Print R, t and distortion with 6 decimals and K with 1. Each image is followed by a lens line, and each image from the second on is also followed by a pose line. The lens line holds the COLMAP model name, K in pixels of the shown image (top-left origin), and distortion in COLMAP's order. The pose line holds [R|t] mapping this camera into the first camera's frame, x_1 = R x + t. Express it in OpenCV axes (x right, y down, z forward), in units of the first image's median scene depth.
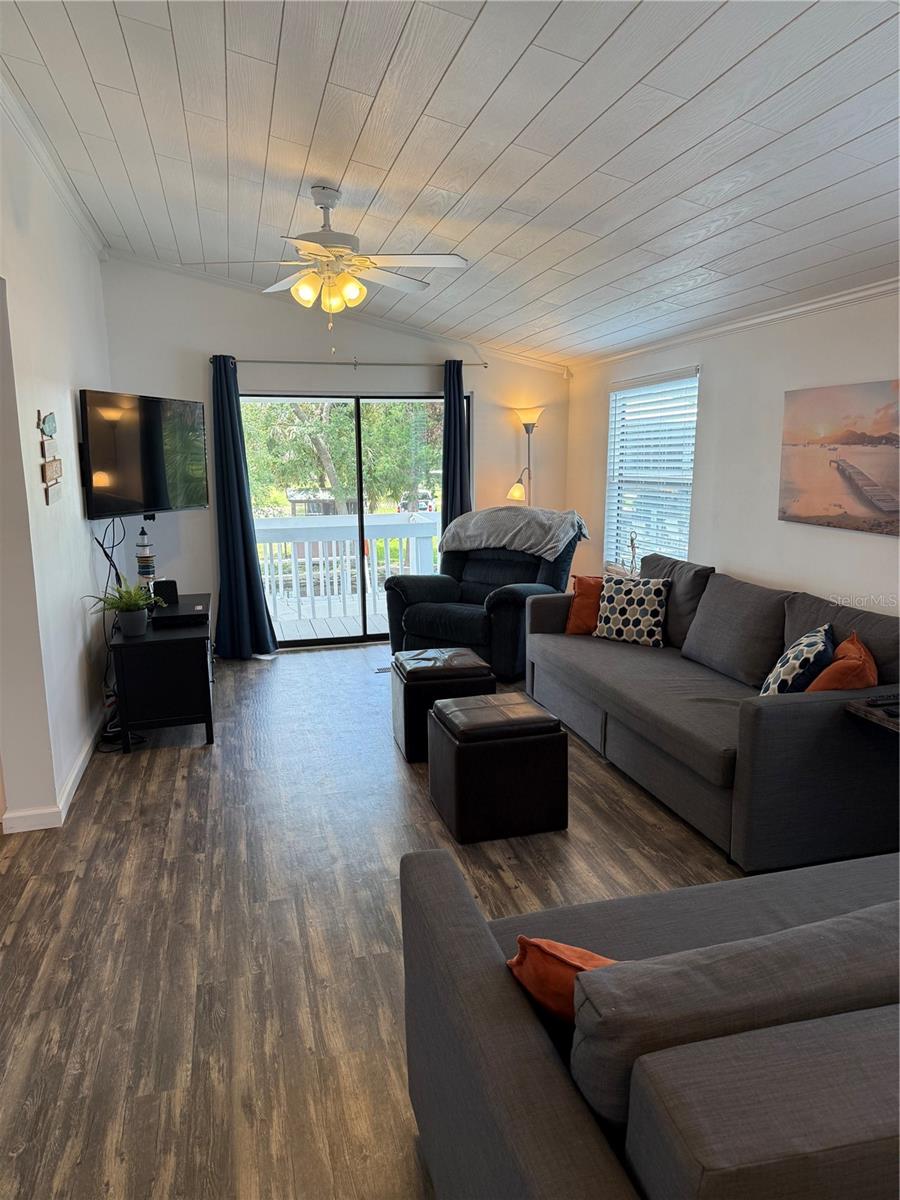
lens RADIAL K [[846.4, 0, 448.9], [0, 846.4, 604.6], [0, 0, 1]] dist [0.013795, -0.014824]
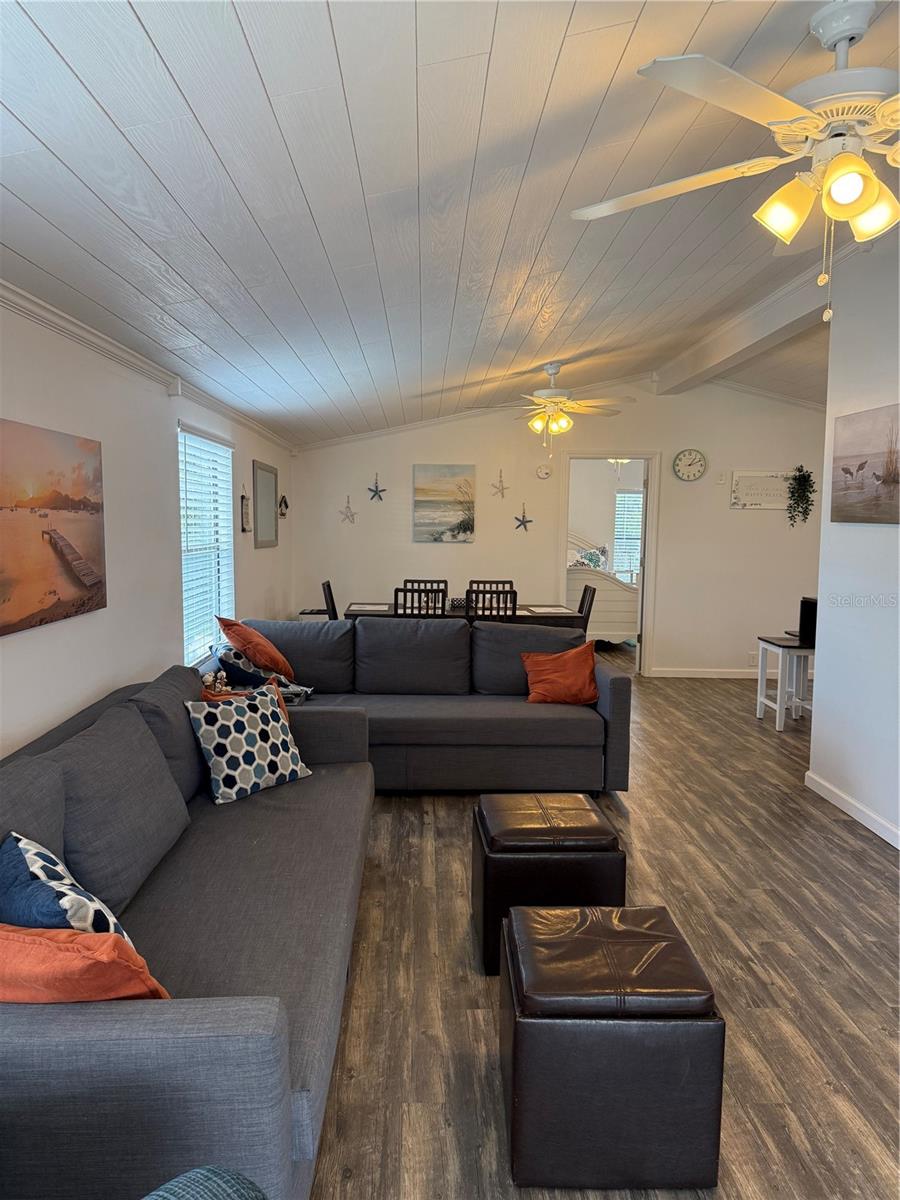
lens RADIAL K [[846.4, 0, 446.6], [0, 846.4, 599.2], [0, 0, 1]] dist [0.013795, -0.014824]
pose [[-0.975849, -0.013665, 0.218018, -0.030831], [0.046783, 0.961811, 0.269686, -0.301947], [-0.213378, 0.273373, -0.937943, 1.672540]]
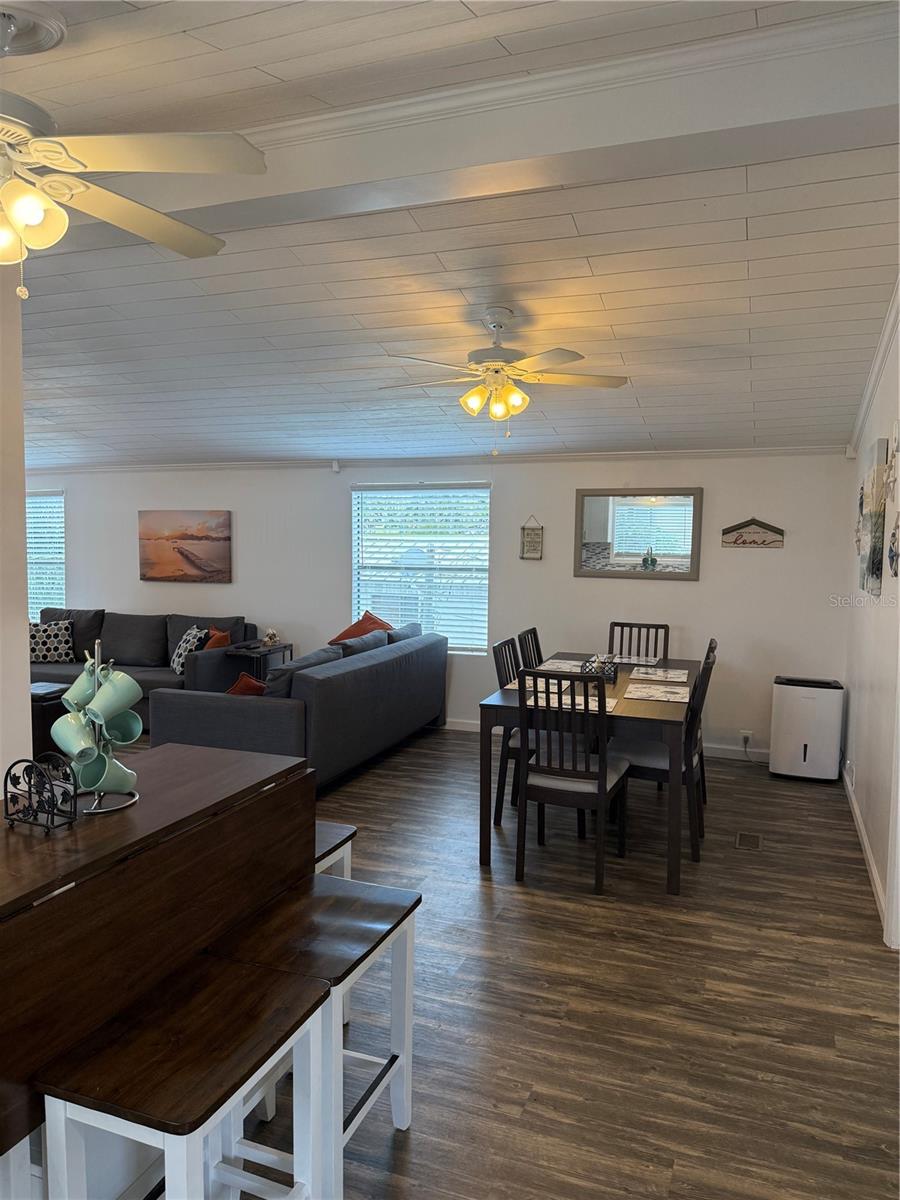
lens RADIAL K [[846.4, 0, 449.3], [0, 846.4, 599.4], [0, 0, 1]] dist [0.013795, -0.014824]
pose [[0.567717, -0.042161, 0.822143, -0.837488], [0.136061, 0.989758, -0.043199, 0.124941], [-0.811902, 0.136387, 0.567639, -0.637867]]
